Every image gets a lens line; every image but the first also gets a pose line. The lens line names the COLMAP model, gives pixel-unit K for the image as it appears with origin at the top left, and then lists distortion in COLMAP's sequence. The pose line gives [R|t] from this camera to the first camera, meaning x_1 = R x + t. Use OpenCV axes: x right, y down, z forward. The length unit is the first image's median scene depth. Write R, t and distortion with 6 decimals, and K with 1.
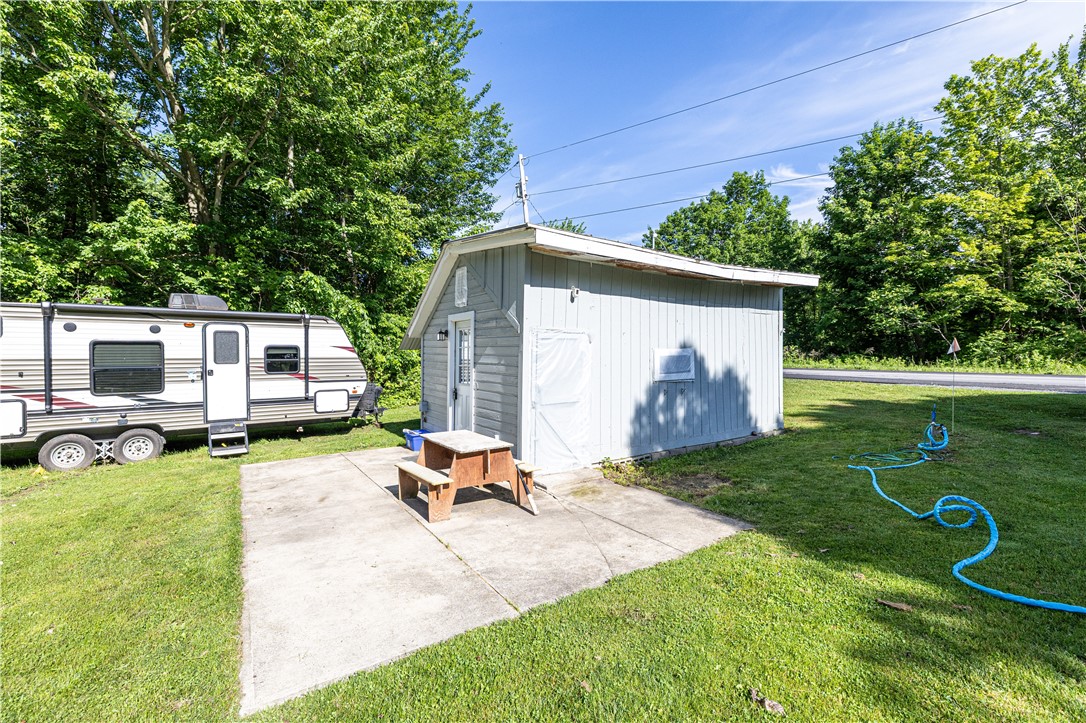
lens RADIAL K [[456.6, 0, 537.0], [0, 456.6, 362.5], [0, 0, 1]] dist [0.001432, 0.000244]
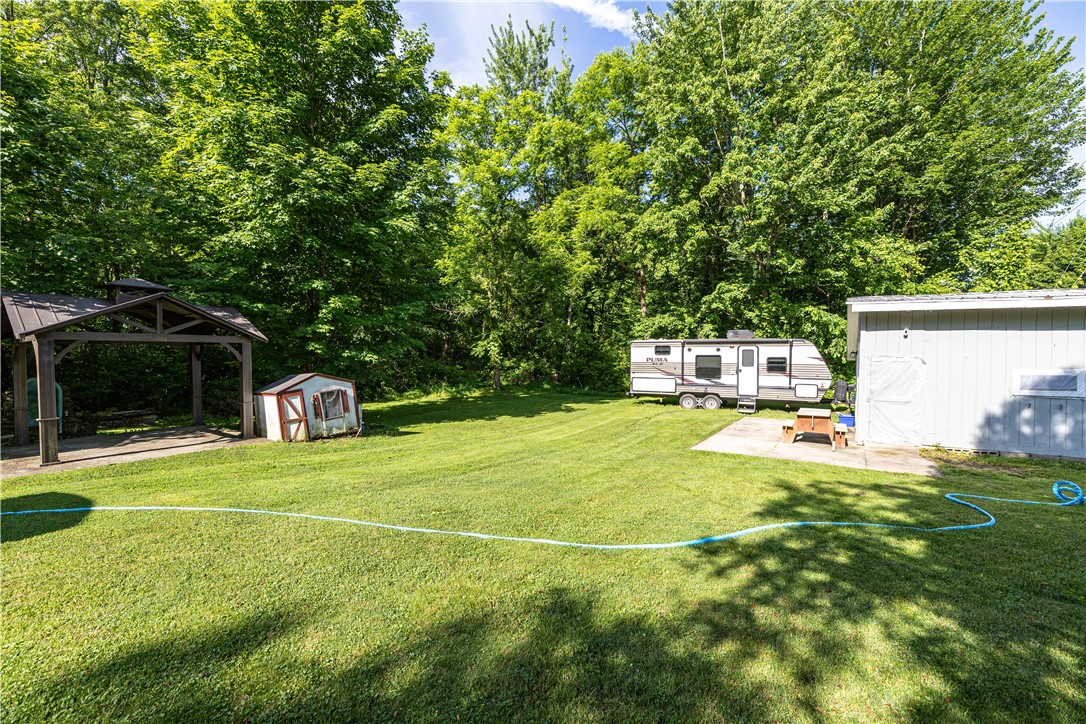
lens RADIAL K [[456.6, 0, 537.0], [0, 456.6, 363.0], [0, 0, 1]] dist [0.001432, 0.000244]
pose [[0.373621, 0.030726, -0.927072, 0.808798], [-0.011851, 0.999528, 0.028351, -0.057957], [0.927506, 0.000394, 0.373809, -0.572900]]
